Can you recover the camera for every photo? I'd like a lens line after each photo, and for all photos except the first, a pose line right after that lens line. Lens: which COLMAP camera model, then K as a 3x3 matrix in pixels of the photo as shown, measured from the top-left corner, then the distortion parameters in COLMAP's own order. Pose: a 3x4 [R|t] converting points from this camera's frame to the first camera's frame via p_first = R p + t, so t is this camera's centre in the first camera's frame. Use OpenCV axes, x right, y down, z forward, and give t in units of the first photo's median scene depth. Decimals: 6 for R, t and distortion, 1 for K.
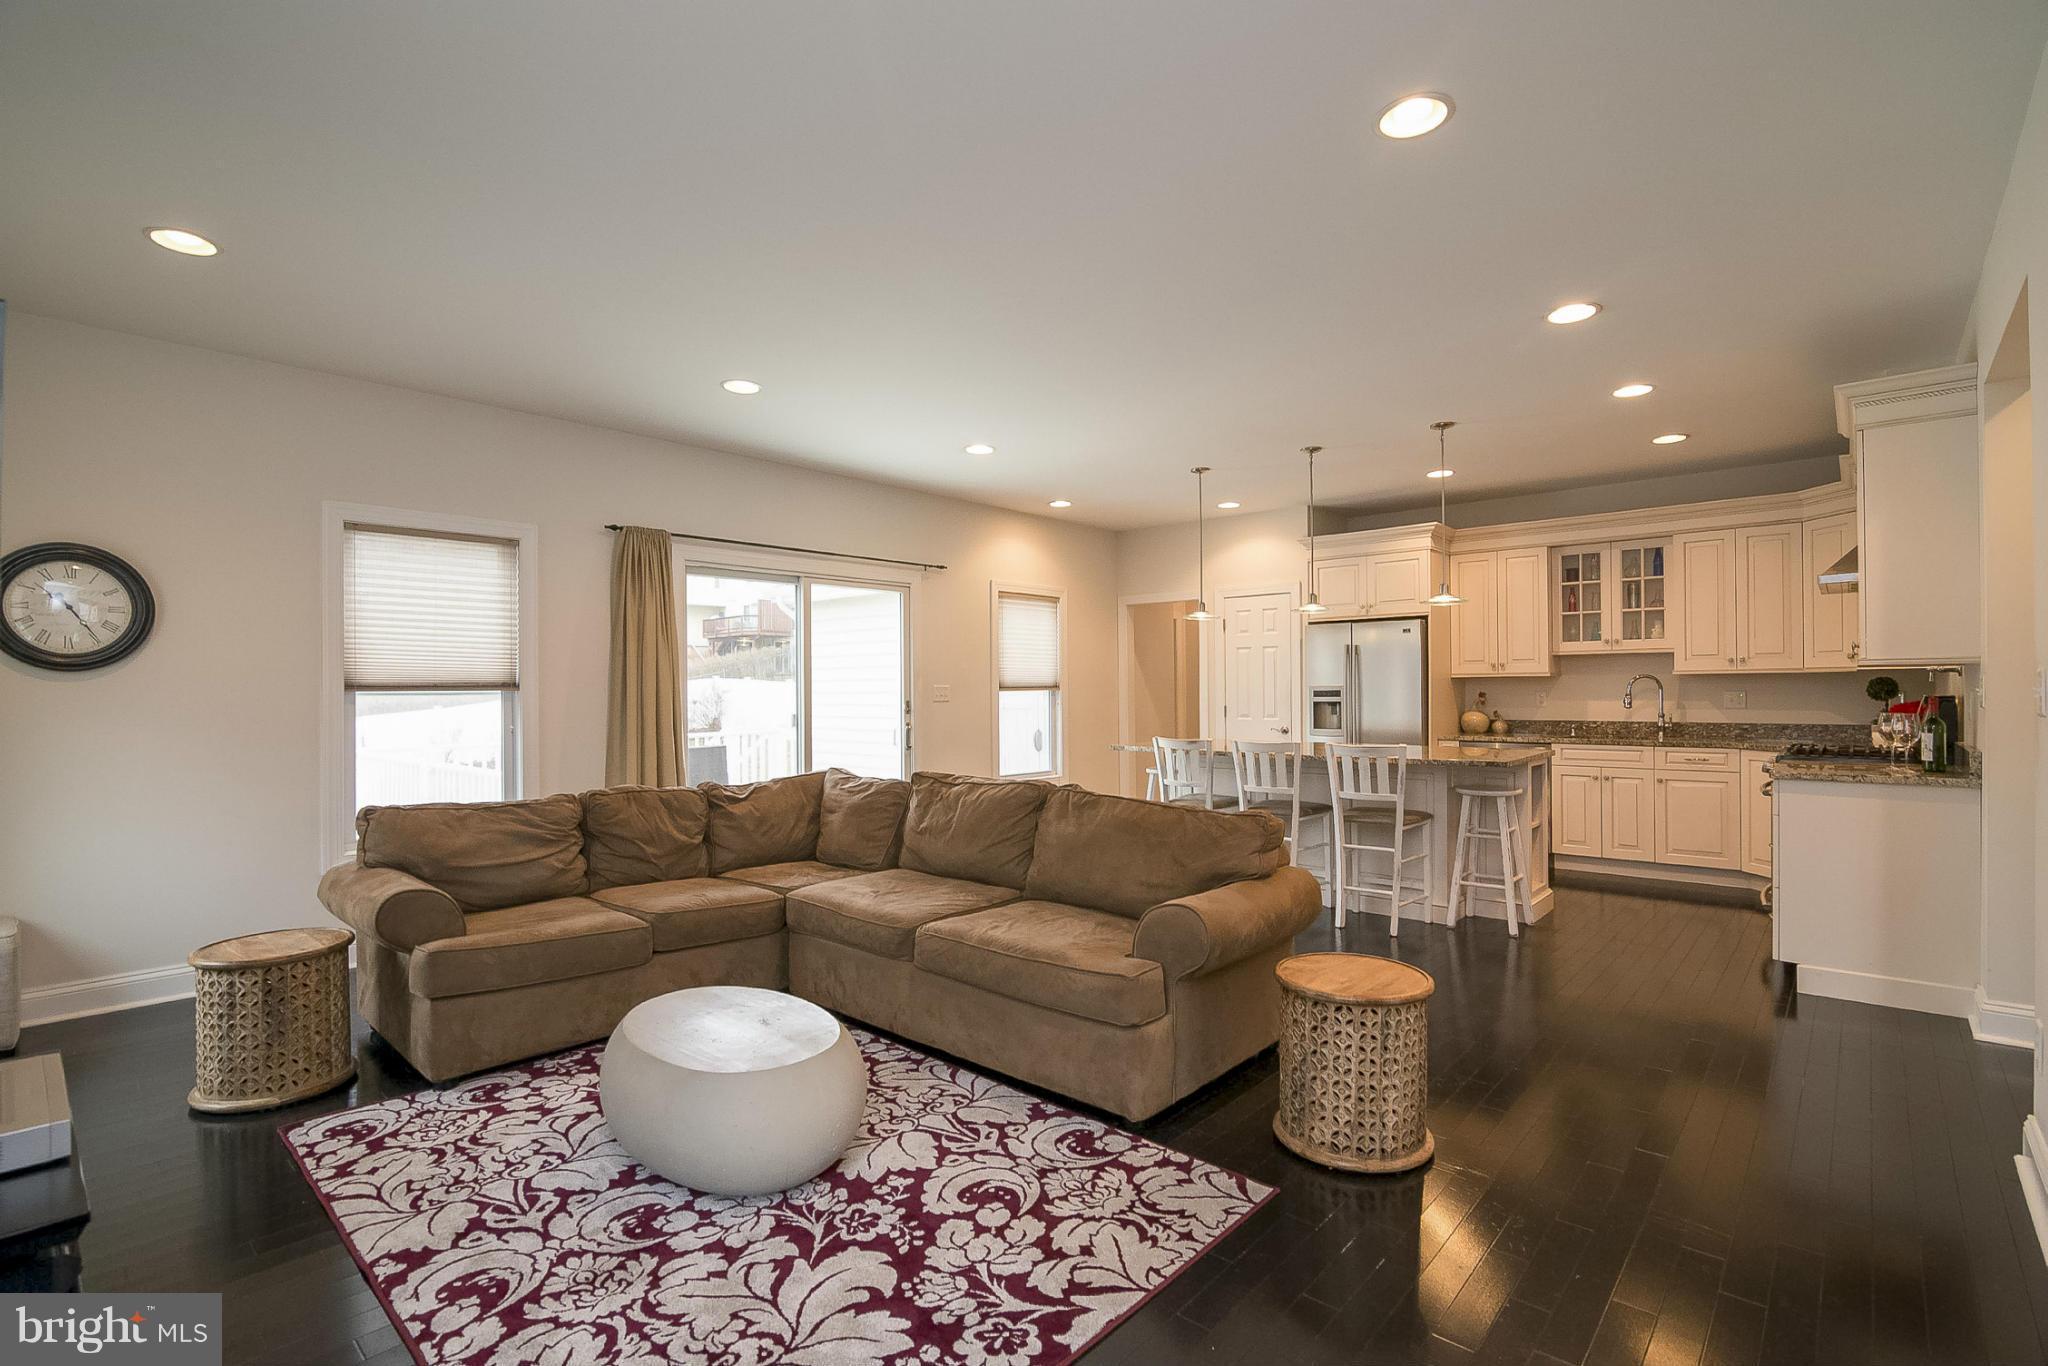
lens RADIAL K [[949.5, 0, 1020.6], [0, 949.5, 688.7], [0, 0, 1]] dist [-0.015413, -0.000019]
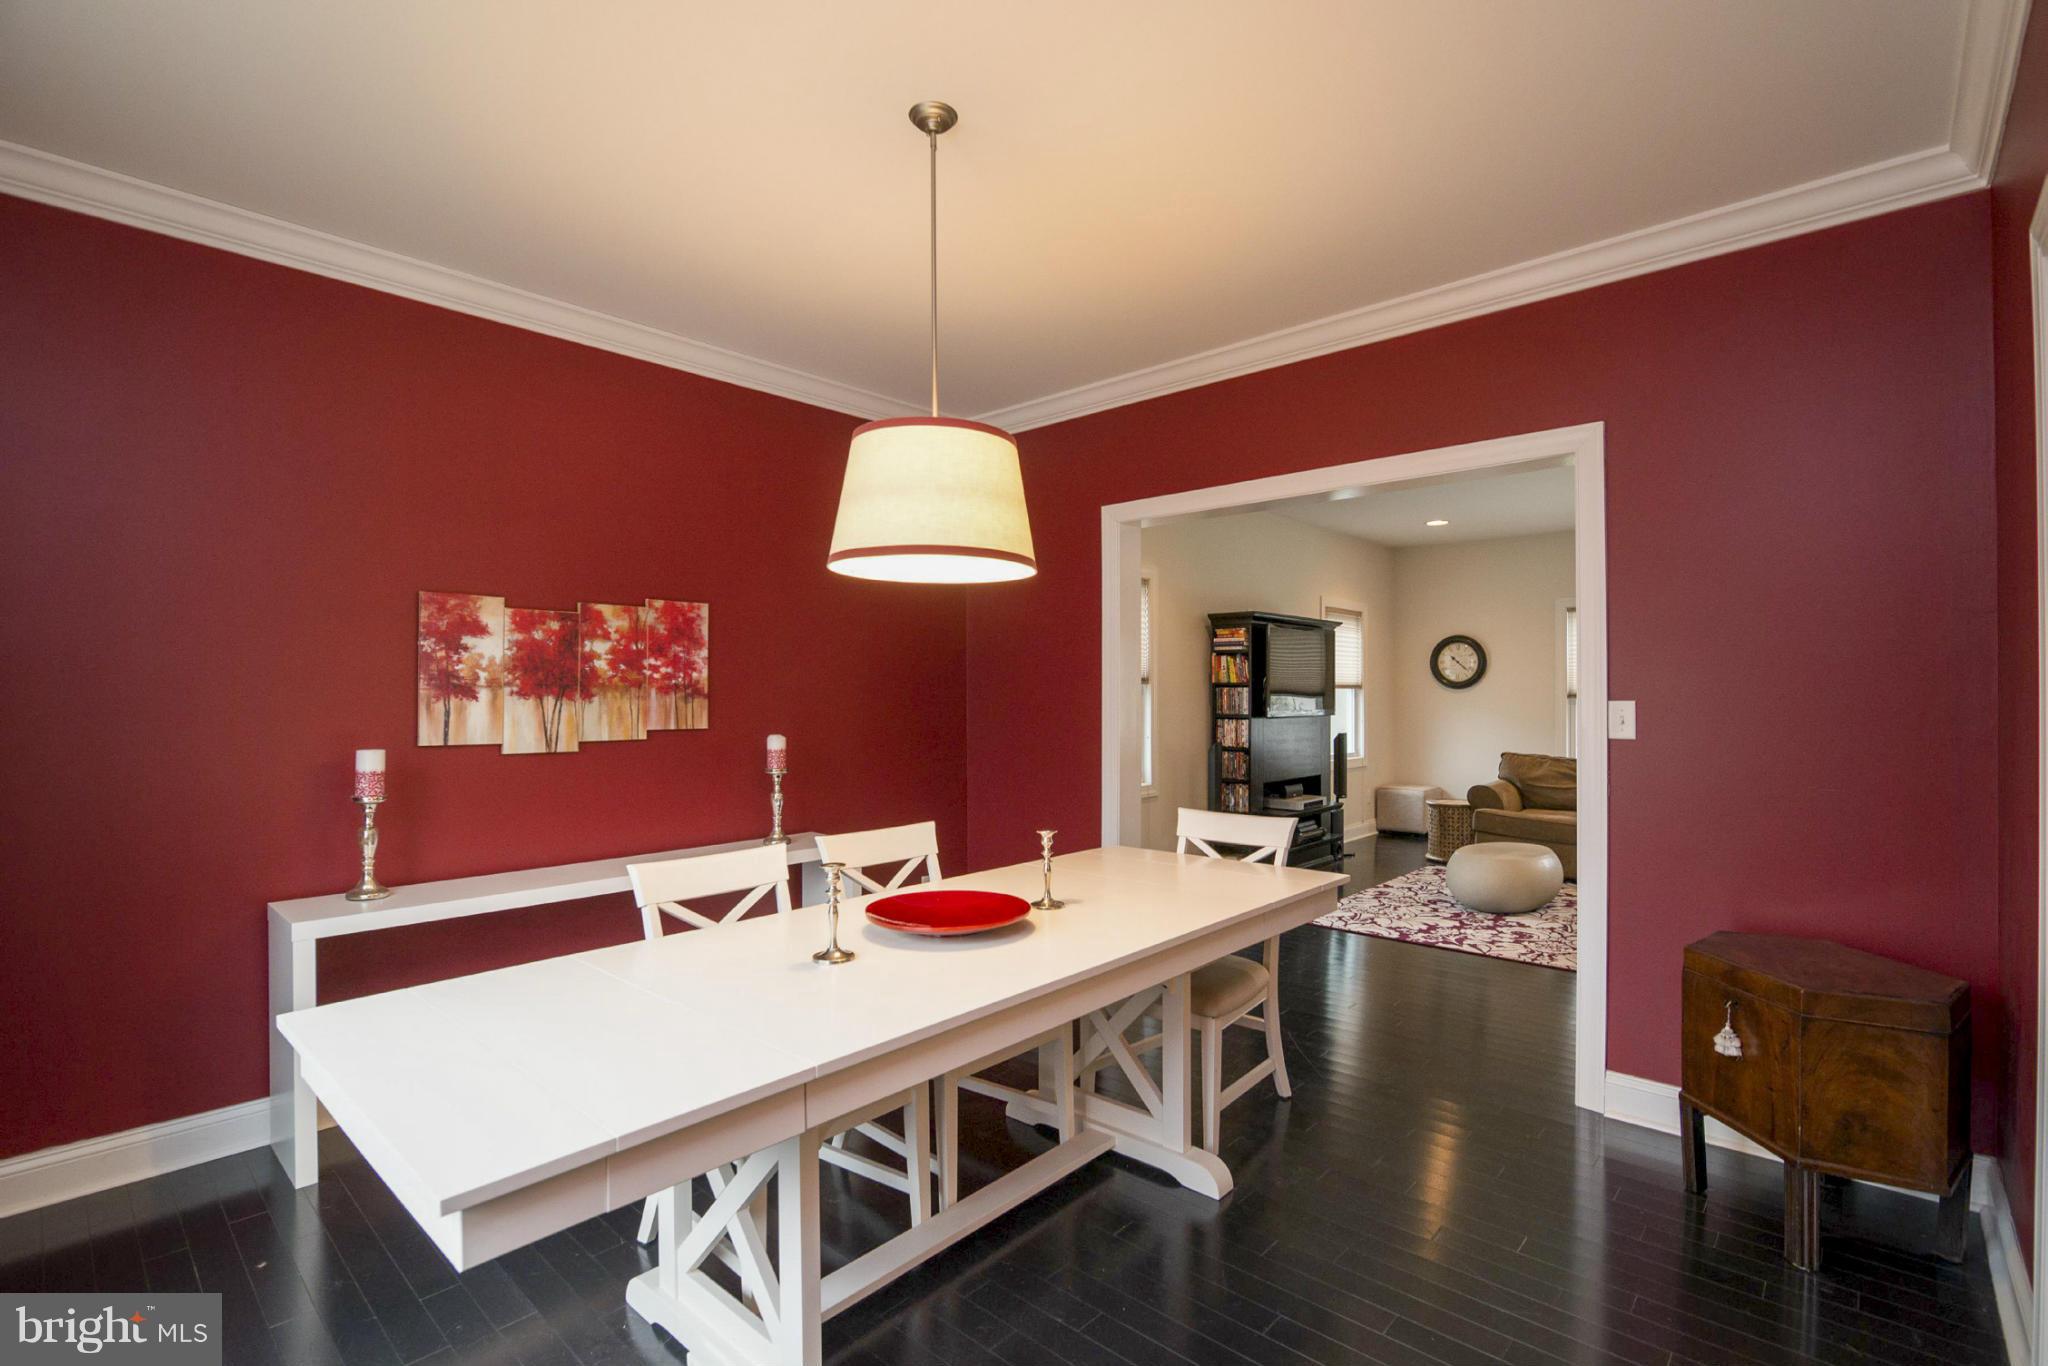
lens RADIAL K [[949.5, 0, 1020.6], [0, 949.5, 688.7], [0, 0, 1]] dist [-0.015413, -0.000019]
pose [[-0.001997, 0.001400, -0.999997, 0.795871], [0.000872, 0.999999, 0.001398, -0.014176], [0.999998, -0.000869, -0.001999, -0.058250]]
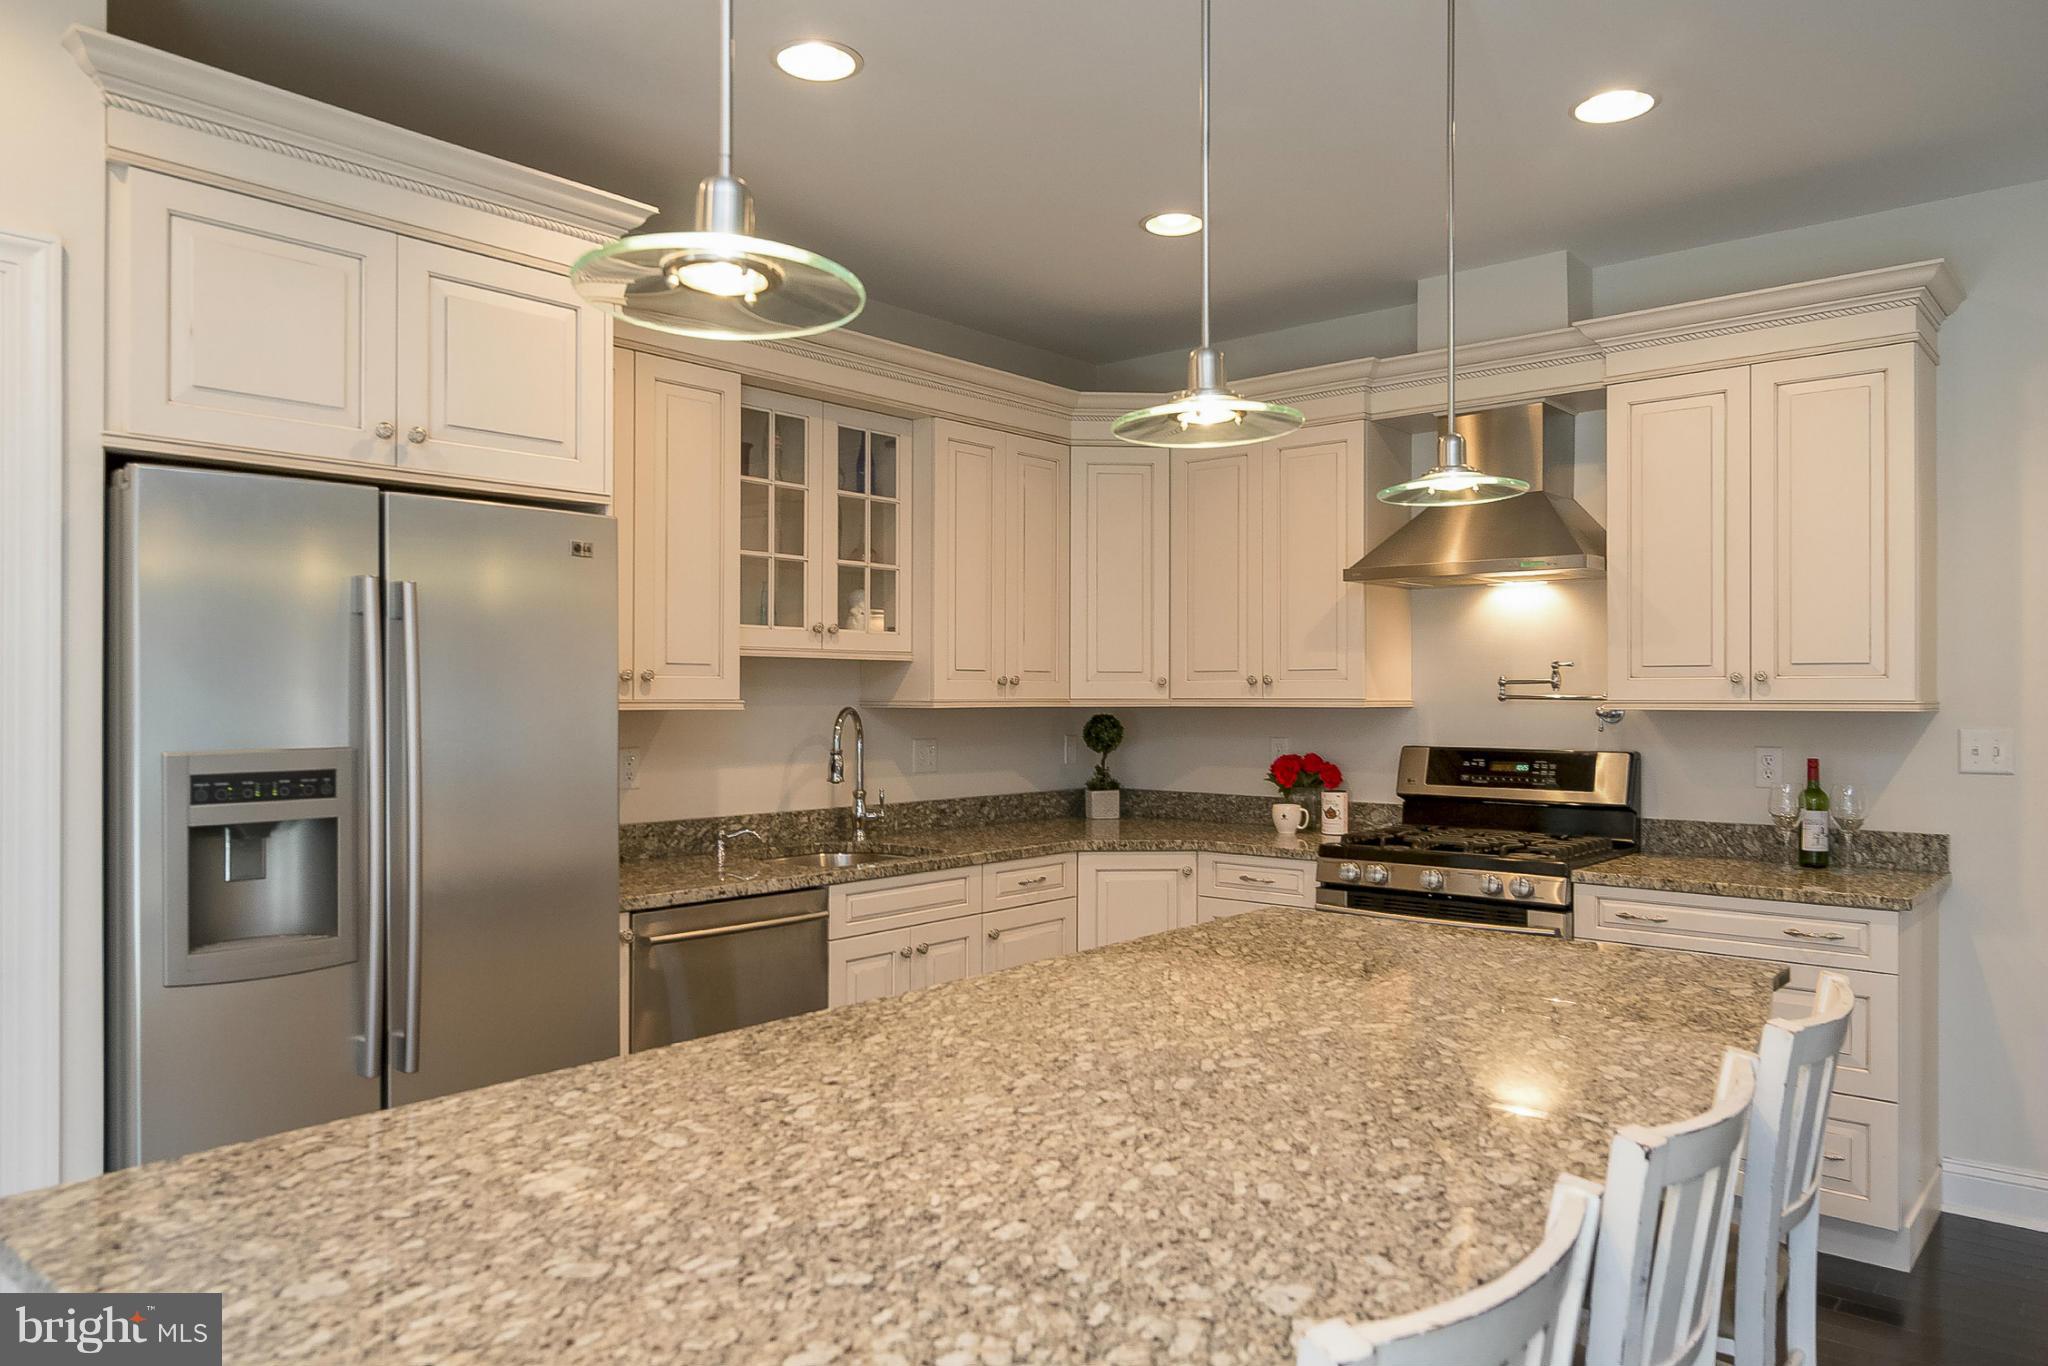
lens RADIAL K [[1378.1, 0, 1037.8], [0, 1378.1, 689.1], [0, 0, 1]] dist [-0.000199, 0.002578]
pose [[-0.041718, 0.010637, 0.999073, -0.010222], [-0.001603, 0.999941, -0.010713, -0.016522], [-0.999128, -0.002049, -0.041699, 0.935317]]
